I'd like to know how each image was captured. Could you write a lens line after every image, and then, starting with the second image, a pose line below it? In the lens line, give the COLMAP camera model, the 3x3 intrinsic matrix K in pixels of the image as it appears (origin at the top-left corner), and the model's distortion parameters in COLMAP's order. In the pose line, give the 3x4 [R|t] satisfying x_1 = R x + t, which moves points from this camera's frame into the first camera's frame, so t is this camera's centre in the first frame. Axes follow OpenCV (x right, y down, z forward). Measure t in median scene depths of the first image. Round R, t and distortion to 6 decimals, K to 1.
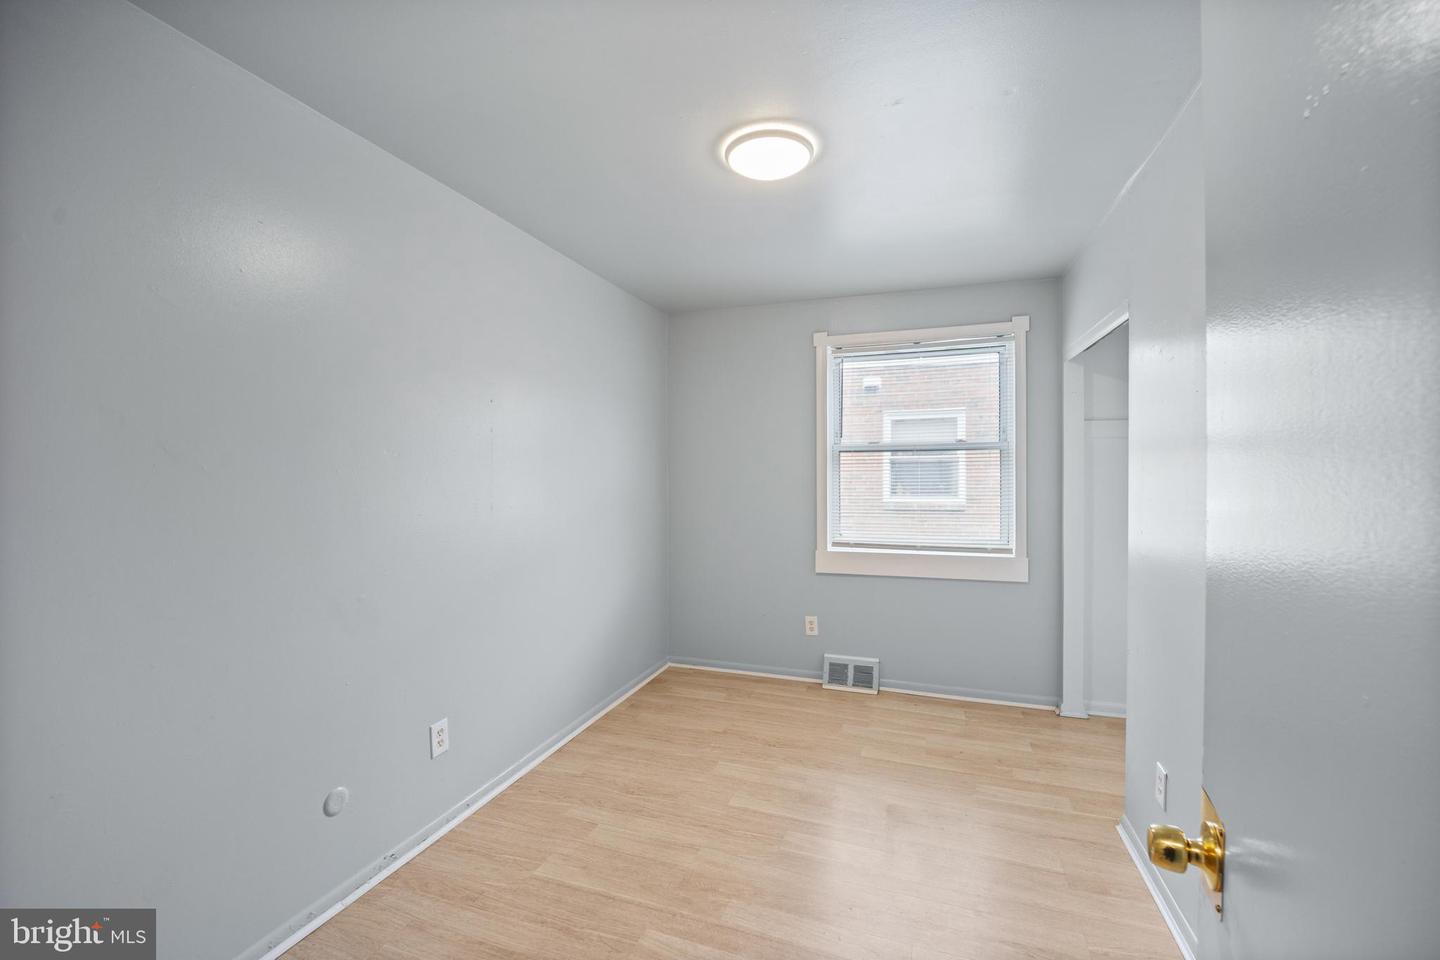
lens RADIAL K [[599.2, 0, 726.0], [0, 599.2, 468.8], [0, 0, 1]] dist [-0.001155, -0.000415]
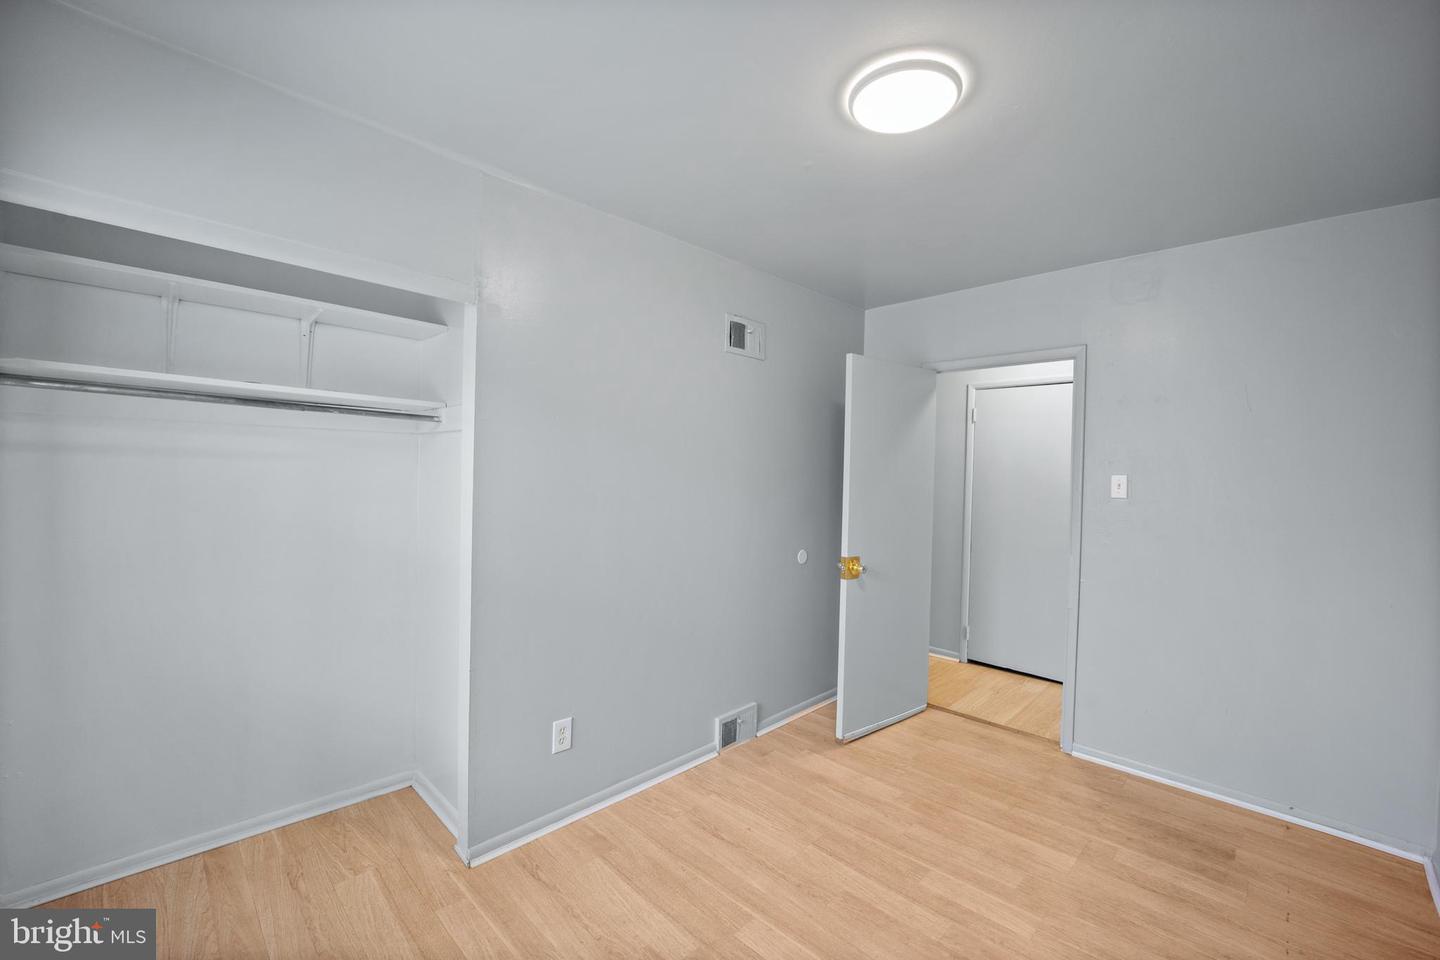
lens RADIAL K [[599.2, 0, 726.0], [0, 599.2, 468.8], [0, 0, 1]] dist [-0.001155, -0.000415]
pose [[-0.899559, -0.030113, 0.435760, -0.068451], [-0.033561, 0.999437, -0.000215, -0.012023], [-0.435508, -0.014818, -0.900063, 1.696585]]
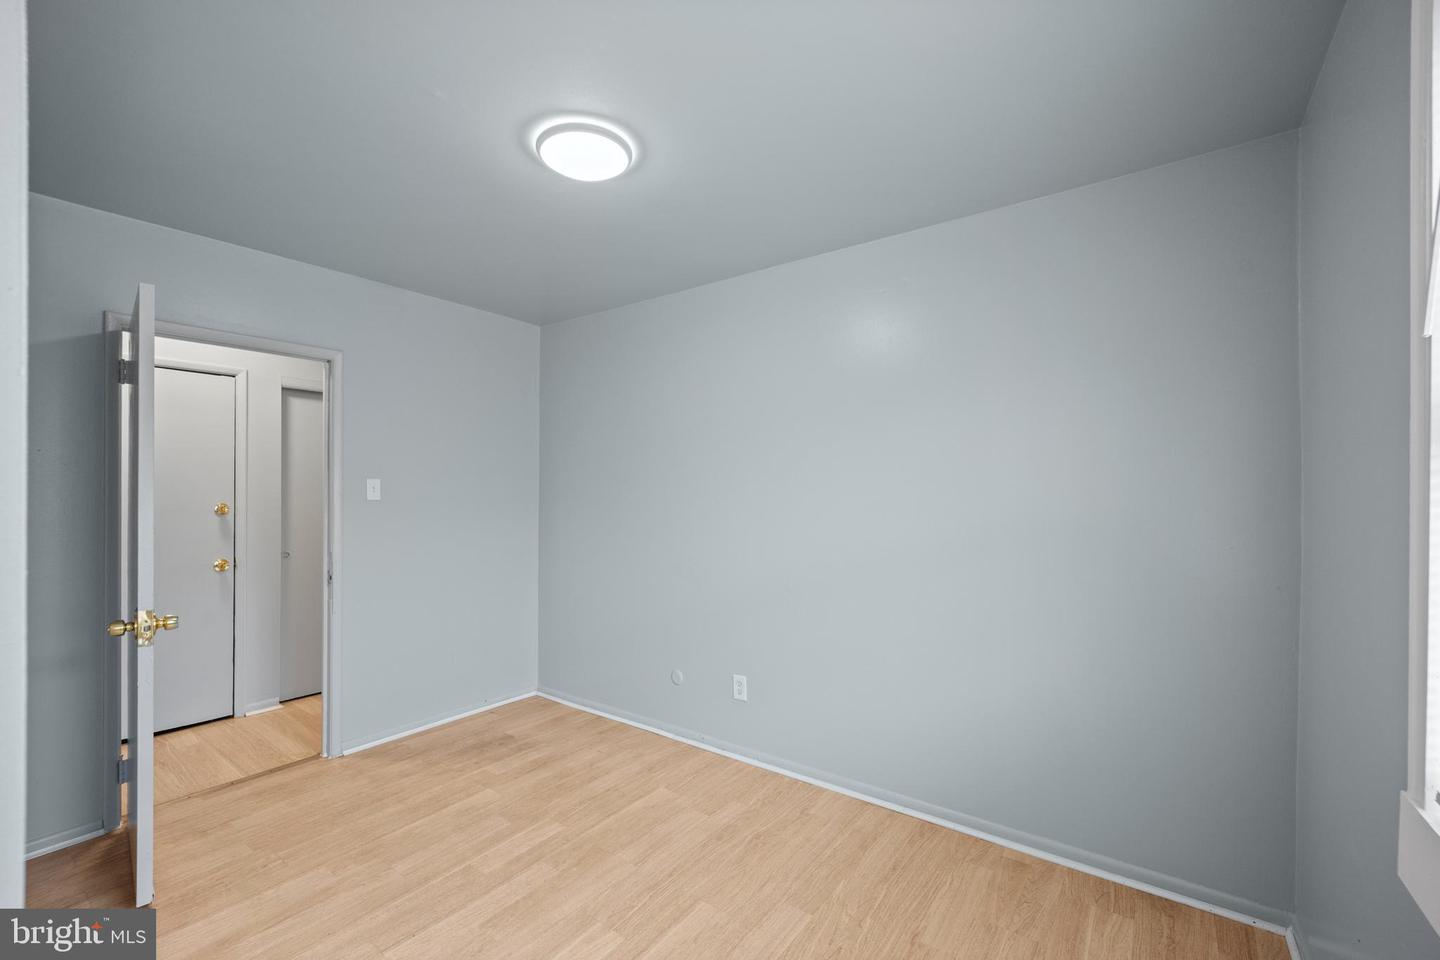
lens RADIAL K [[599.2, 0, 726.0], [0, 599.2, 468.8], [0, 0, 1]] dist [-0.001155, -0.000415]
pose [[-0.301335, -0.054919, -0.951936, 0.860873], [-0.003512, 0.998397, -0.056488, 0.026805], [0.953512, -0.013679, -0.301045, 1.388770]]
